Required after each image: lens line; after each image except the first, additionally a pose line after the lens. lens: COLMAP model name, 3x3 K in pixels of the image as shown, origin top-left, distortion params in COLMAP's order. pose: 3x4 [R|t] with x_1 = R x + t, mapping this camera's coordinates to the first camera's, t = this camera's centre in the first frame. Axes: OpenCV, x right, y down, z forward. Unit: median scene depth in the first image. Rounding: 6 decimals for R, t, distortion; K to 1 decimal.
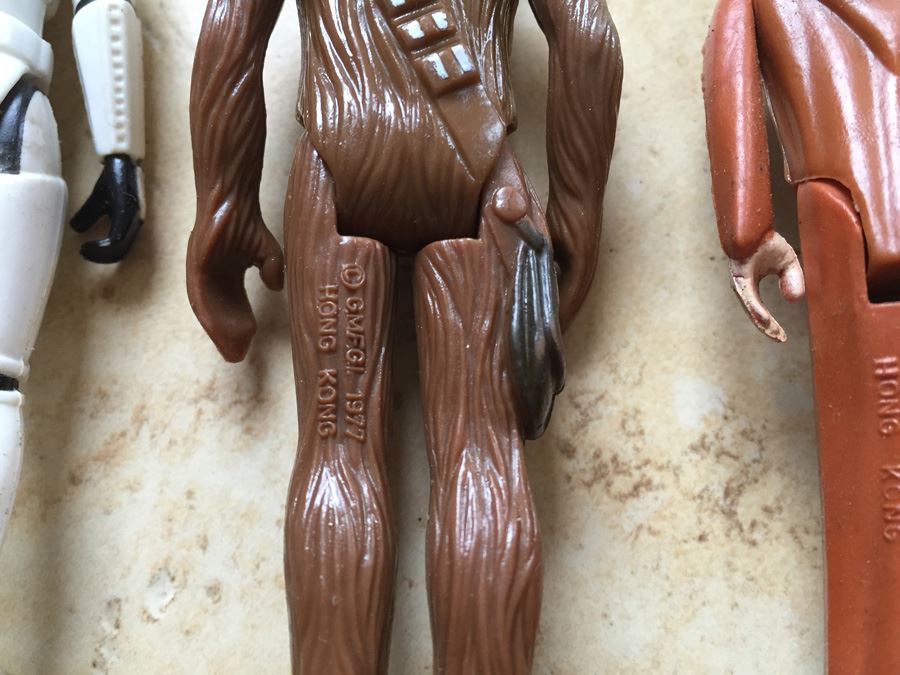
lens RADIAL K [[758.4, 0, 447.6], [0, 758.4, 329.4], [0, 0, 1]] dist [0.066945, -0.143215]
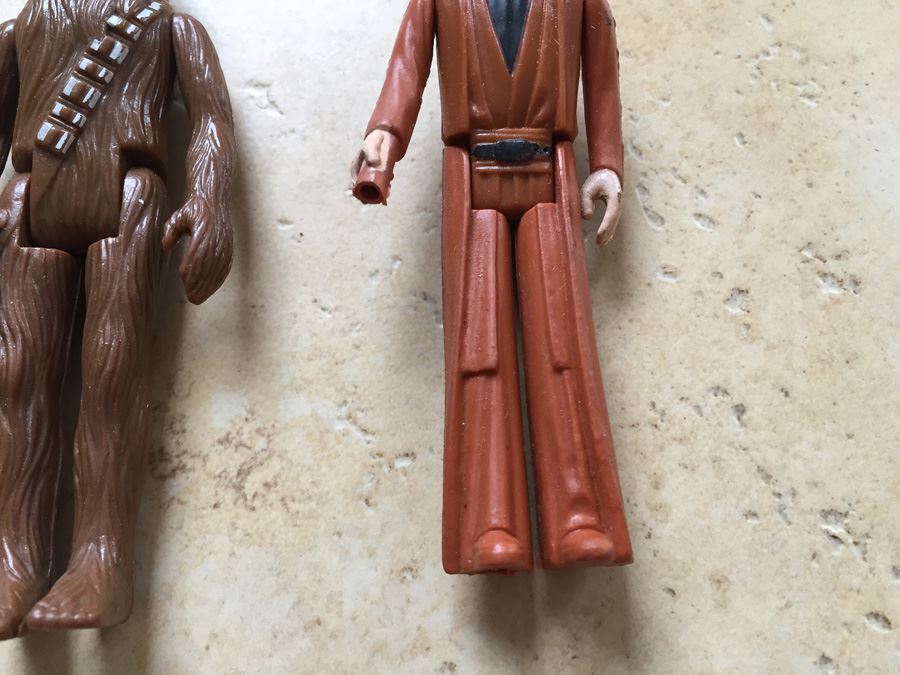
lens RADIAL K [[758.4, 0, 453.9], [0, 758.4, 337.8], [0, 0, 1]] dist [0.066945, -0.143215]
pose [[0.999917, -0.012370, 0.003566, 0.759758], [0.012653, 0.995416, -0.094799, 0.106793], [-0.002377, 0.094836, 0.995490, -0.401988]]
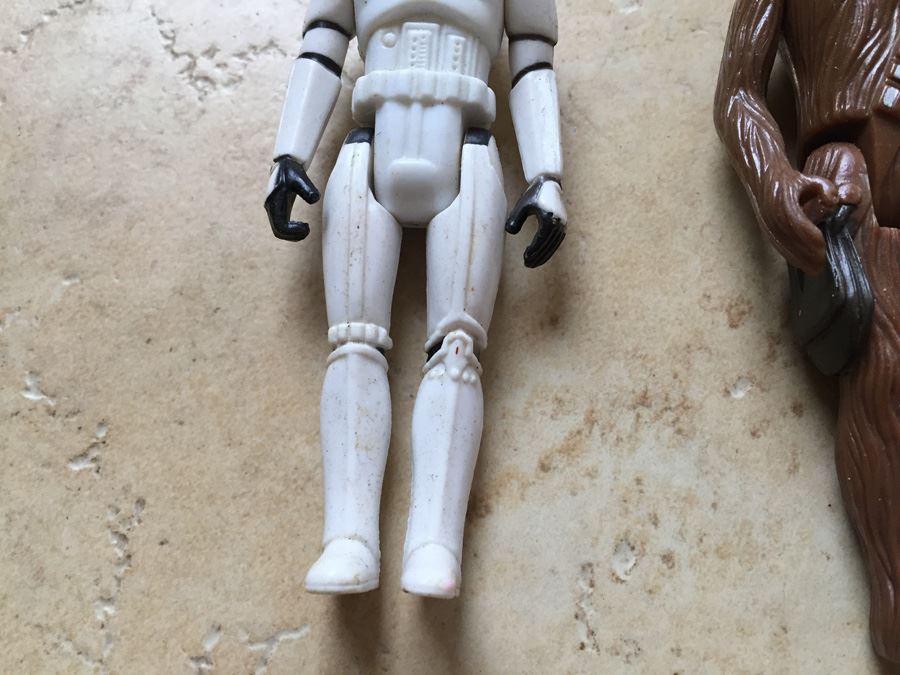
lens RADIAL K [[758.4, 0, 433.0], [0, 758.4, 344.1], [0, 0, 1]] dist [0.066945, -0.143215]
pose [[0.999218, 0.011512, -0.037836, -0.631386], [-0.014366, 0.997001, -0.076041, 0.093293], [0.036847, 0.076525, 0.996387, -0.268616]]
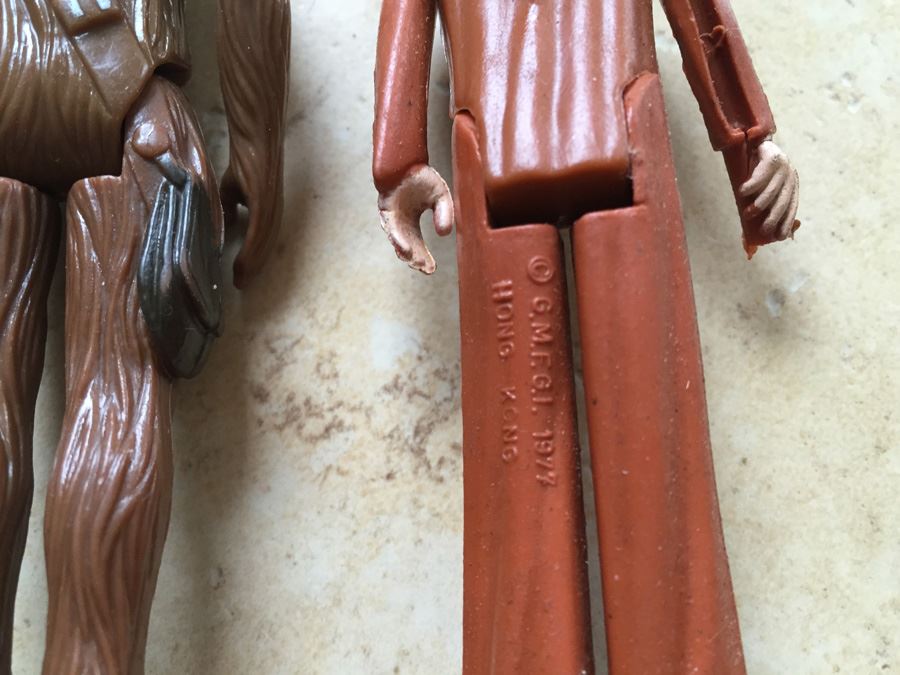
lens RADIAL K [[758.4, 0, 460.8], [0, 758.4, 335.9], [0, 0, 1]] dist [0.066945, -0.143215]
pose [[0.999203, -0.025638, 0.030588, 0.400052], [0.025499, 0.999663, 0.004919, 0.084727], [-0.030703, -0.004135, 0.999520, -0.006468]]
